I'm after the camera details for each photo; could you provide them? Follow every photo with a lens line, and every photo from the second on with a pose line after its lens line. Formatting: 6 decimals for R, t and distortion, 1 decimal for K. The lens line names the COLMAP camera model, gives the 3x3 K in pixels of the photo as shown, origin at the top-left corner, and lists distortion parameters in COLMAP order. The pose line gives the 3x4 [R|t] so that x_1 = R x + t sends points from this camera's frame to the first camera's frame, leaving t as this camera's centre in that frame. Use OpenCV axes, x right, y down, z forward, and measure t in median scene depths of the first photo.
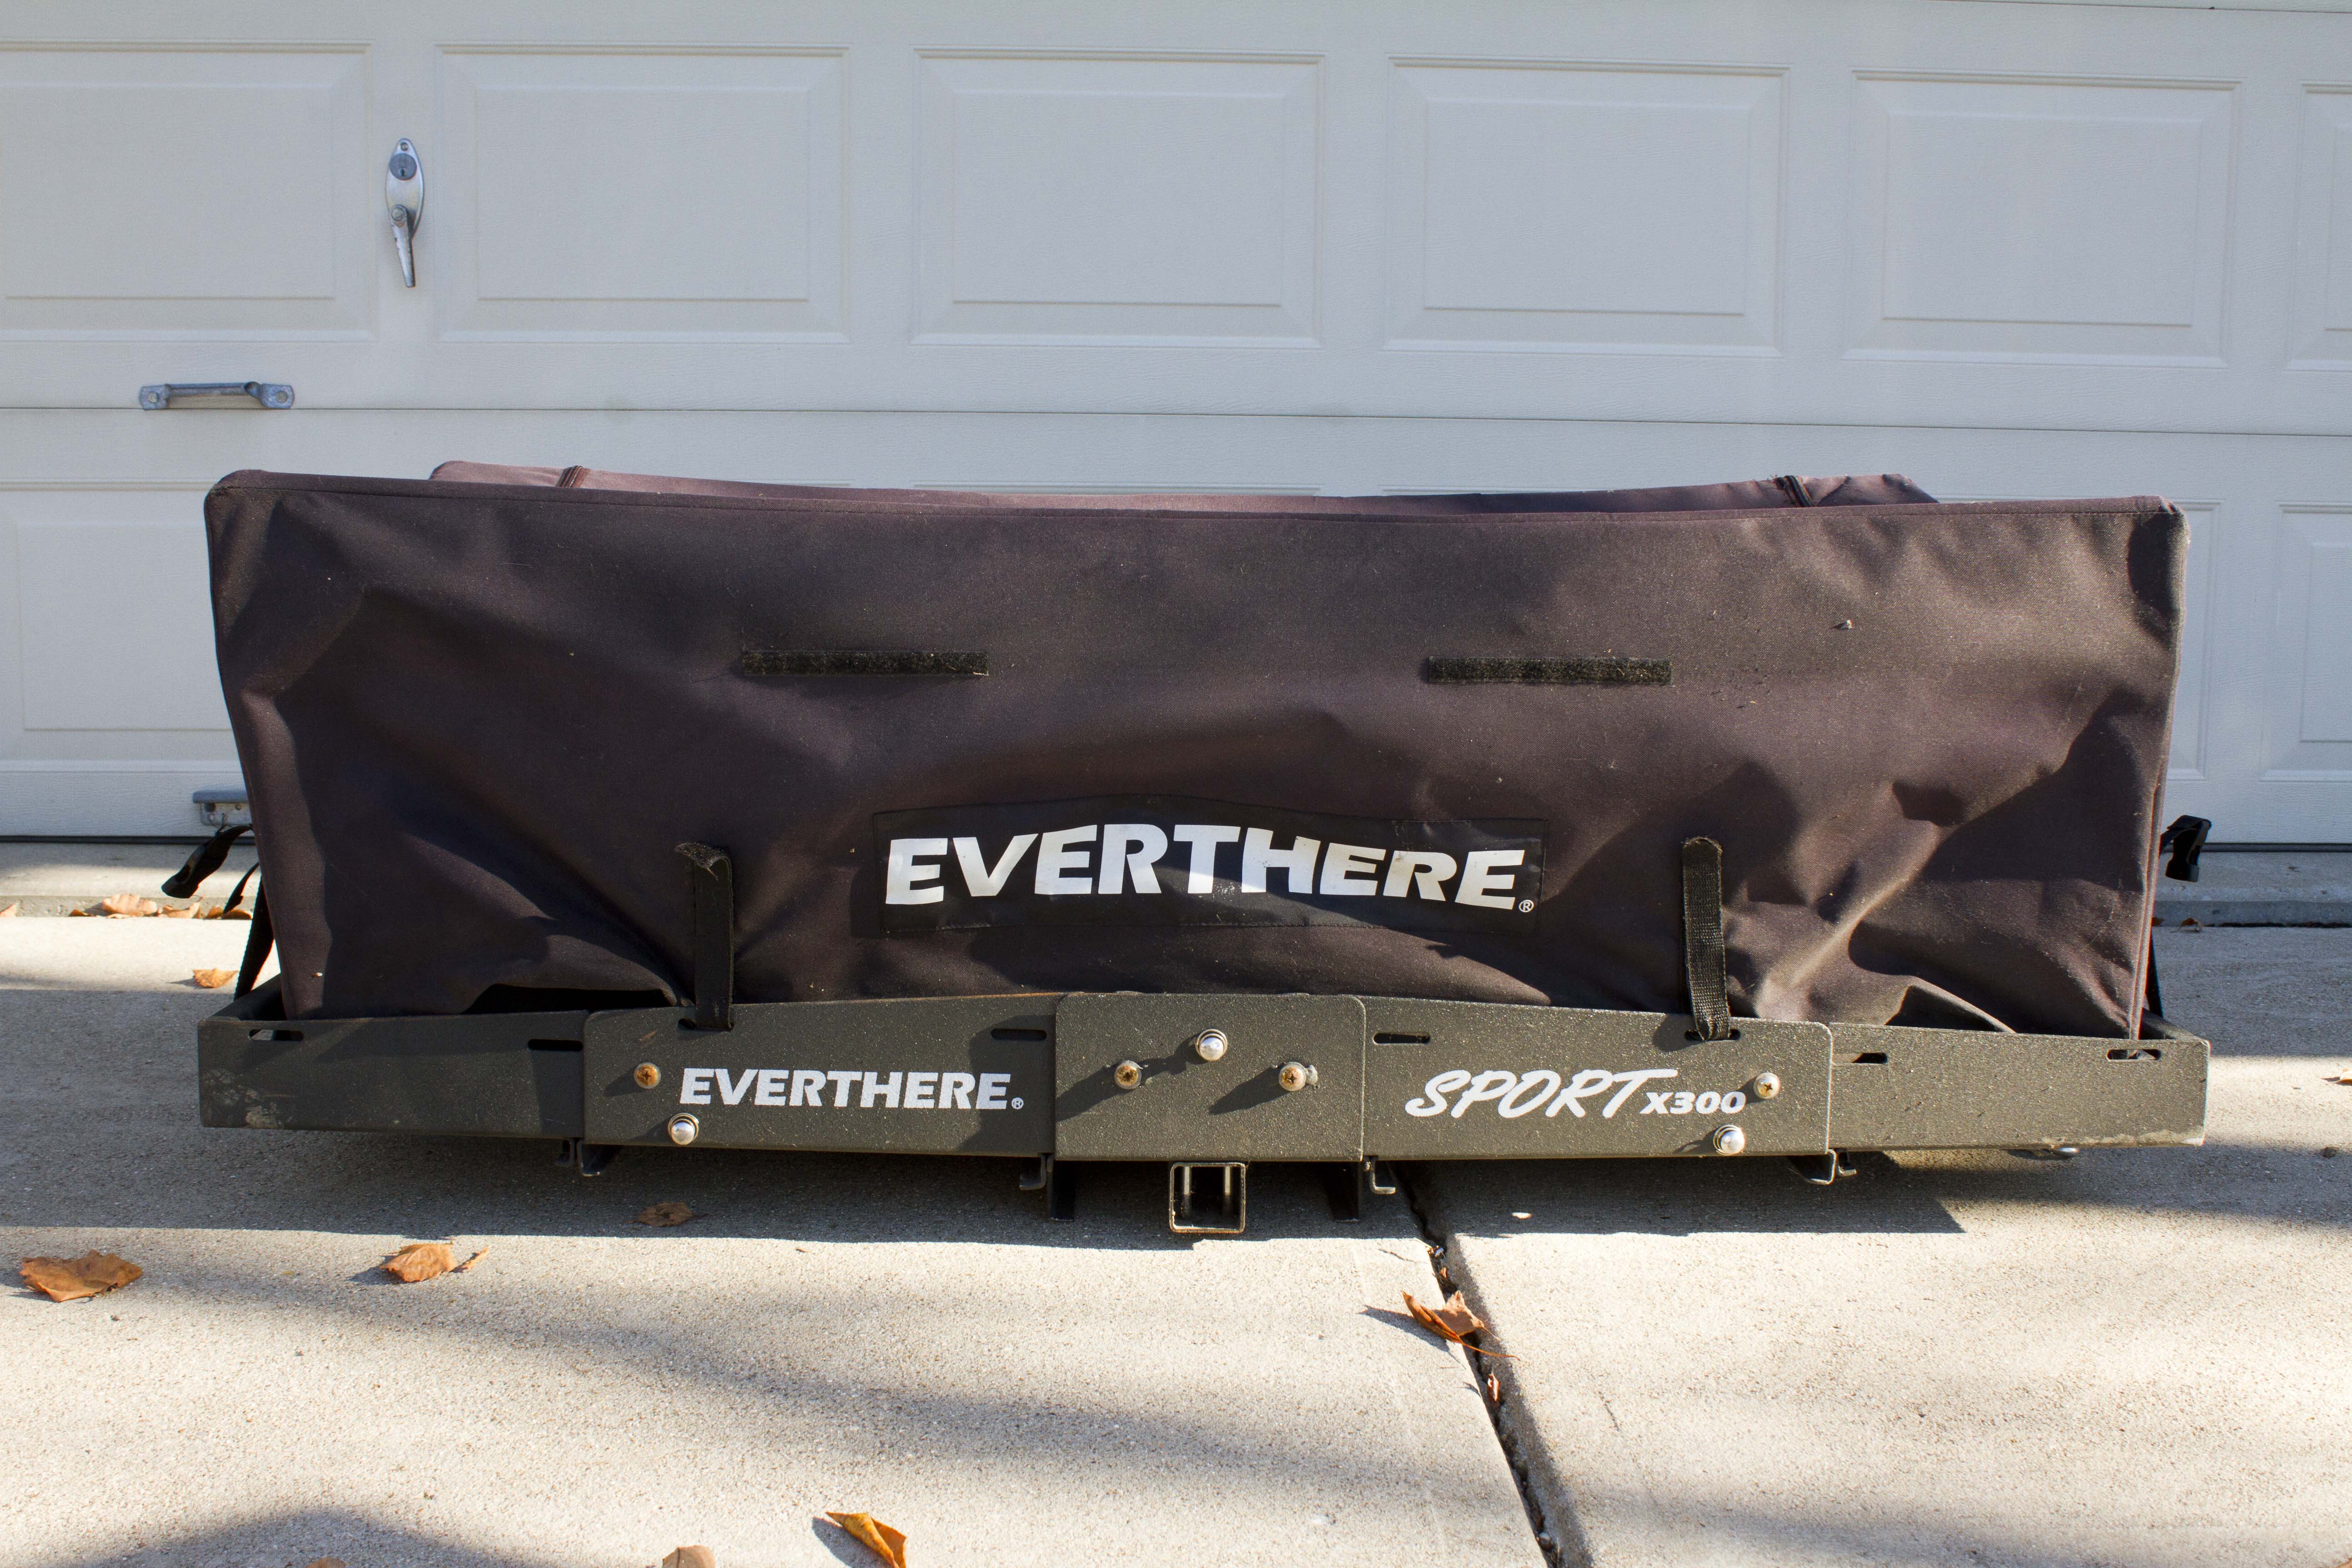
lens RADIAL K [[2590.3, 0, 1173.0], [0, 2590.3, 790.6], [0, 0, 1]] dist [0.004710, 0.000000]
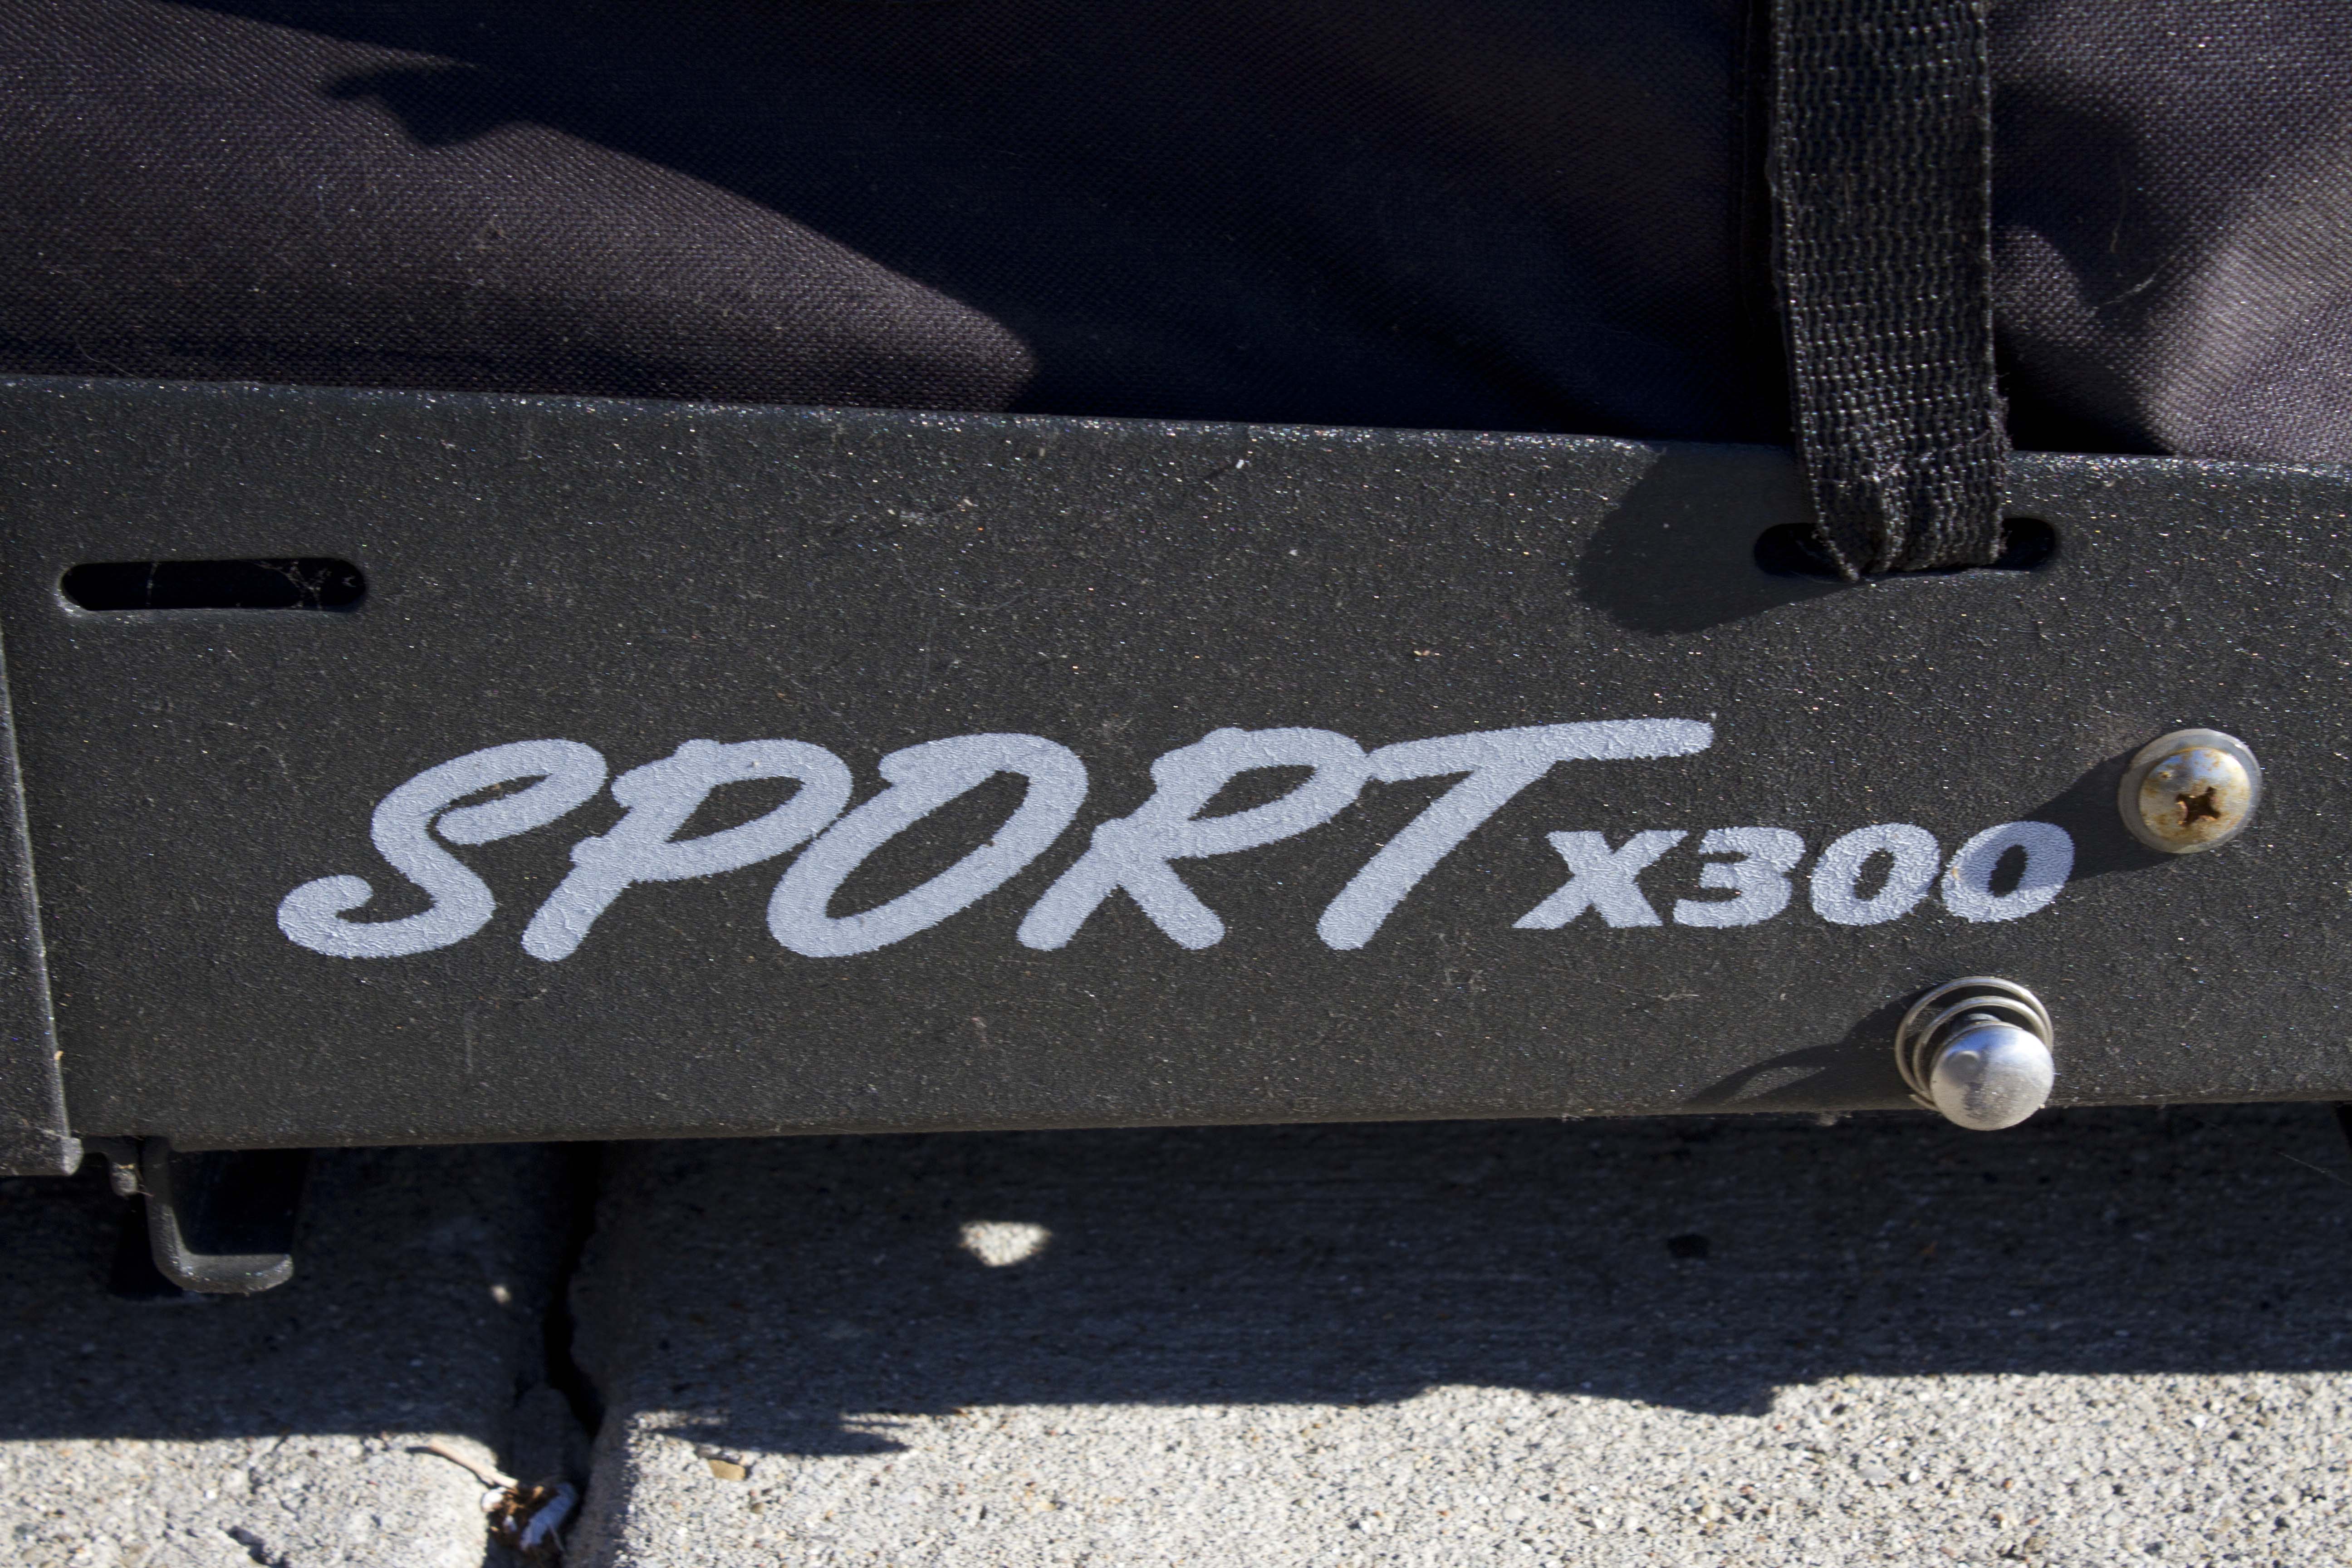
lens RADIAL K [[5177.8, 0, 1174.1], [0, 5177.8, 789.0], [0, 0, 1]] dist [0.059825, 0.000000]
pose [[0.999816, -0.011704, -0.015189, 0.160205], [0.016552, 0.926724, 0.375378, -0.027911], [0.009683, -0.375561, 0.926747, 0.646841]]
